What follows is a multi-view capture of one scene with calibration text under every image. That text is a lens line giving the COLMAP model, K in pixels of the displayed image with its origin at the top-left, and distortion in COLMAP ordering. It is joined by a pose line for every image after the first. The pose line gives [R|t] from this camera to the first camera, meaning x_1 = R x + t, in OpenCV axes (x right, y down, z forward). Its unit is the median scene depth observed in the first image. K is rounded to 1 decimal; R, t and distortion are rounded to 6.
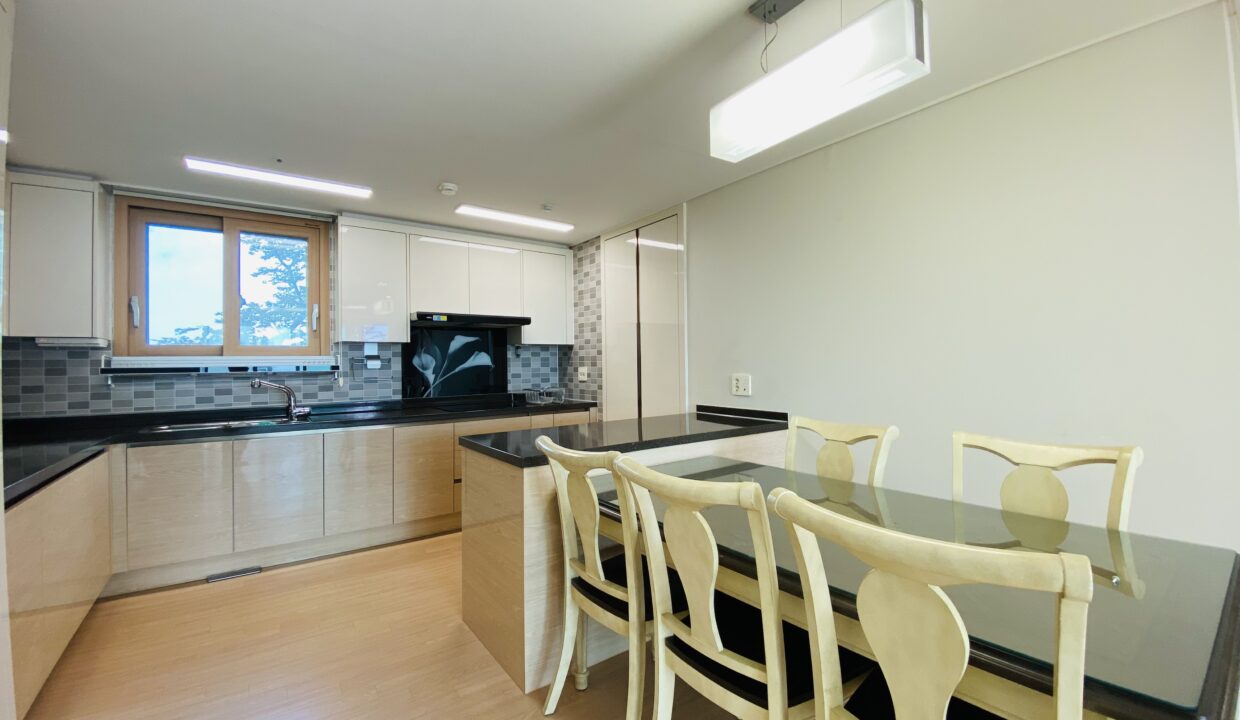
lens RADIAL K [[508.6, 0, 622.6], [0, 508.6, 355.3], [0, 0, 1]] dist [0.058495, -0.041196]
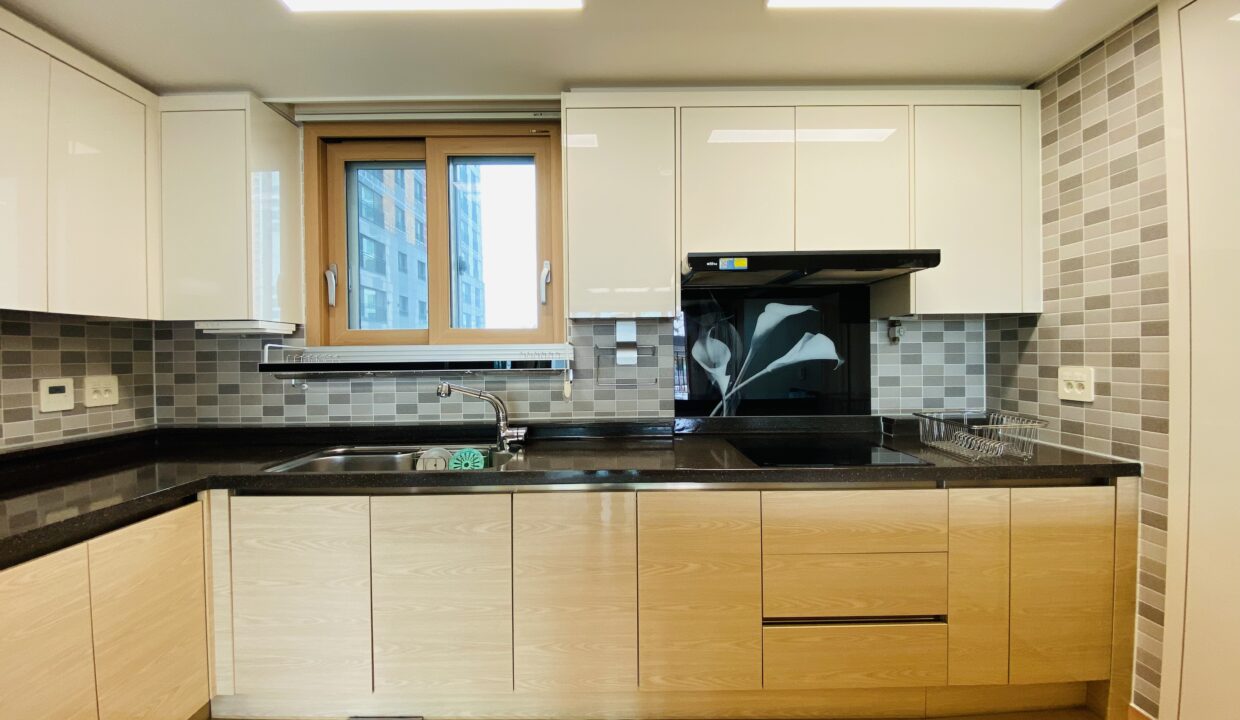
lens RADIAL K [[503.0, 0, 617.0], [0, 503.0, 357.9], [0, 0, 1]] dist [0.015829, -0.017827]
pose [[0.812154, 0.010363, -0.583351, -0.160904], [0.009260, 0.999487, 0.030648, 0.000719], [0.583370, -0.030293, 0.811642, 0.526616]]
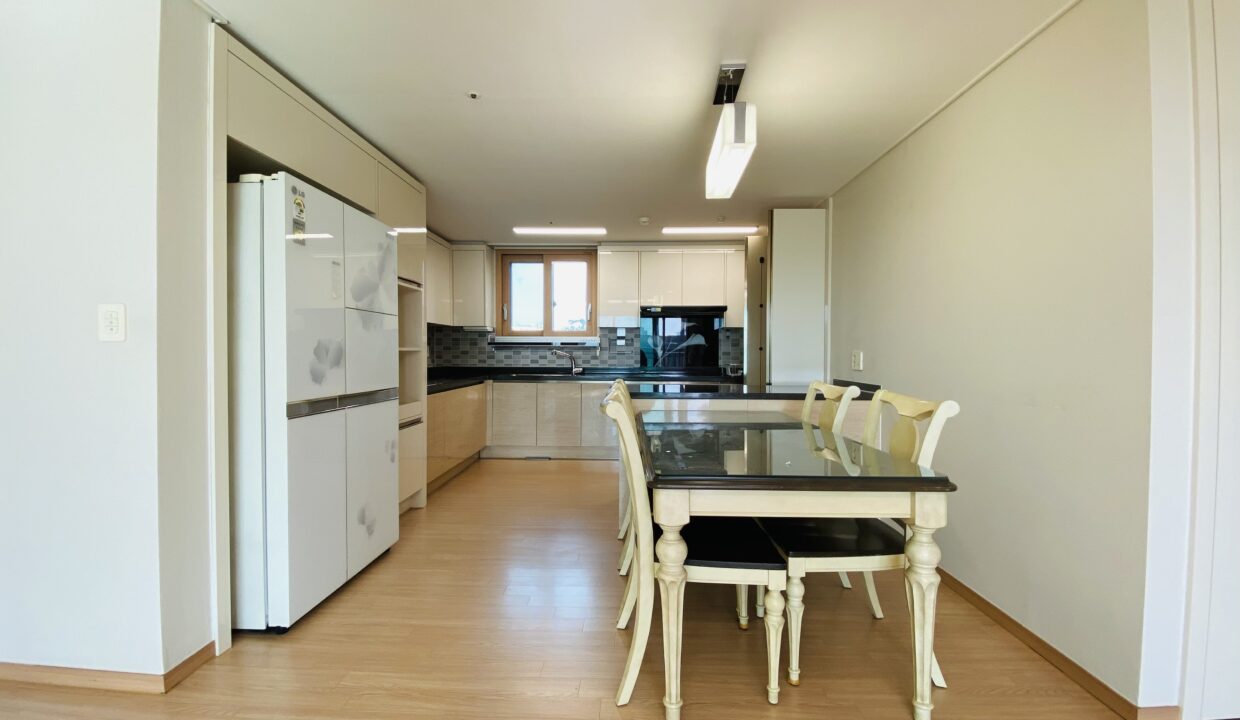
lens RADIAL K [[508.6, 0, 622.6], [0, 508.6, 355.3], [0, 0, 1]] dist [0.058495, -0.041196]
pose [[0.794764, 0.021000, -0.606555, 0.397885], [-0.005139, 0.999598, 0.027875, 0.013410], [0.606896, -0.019037, 0.794553, -0.153391]]
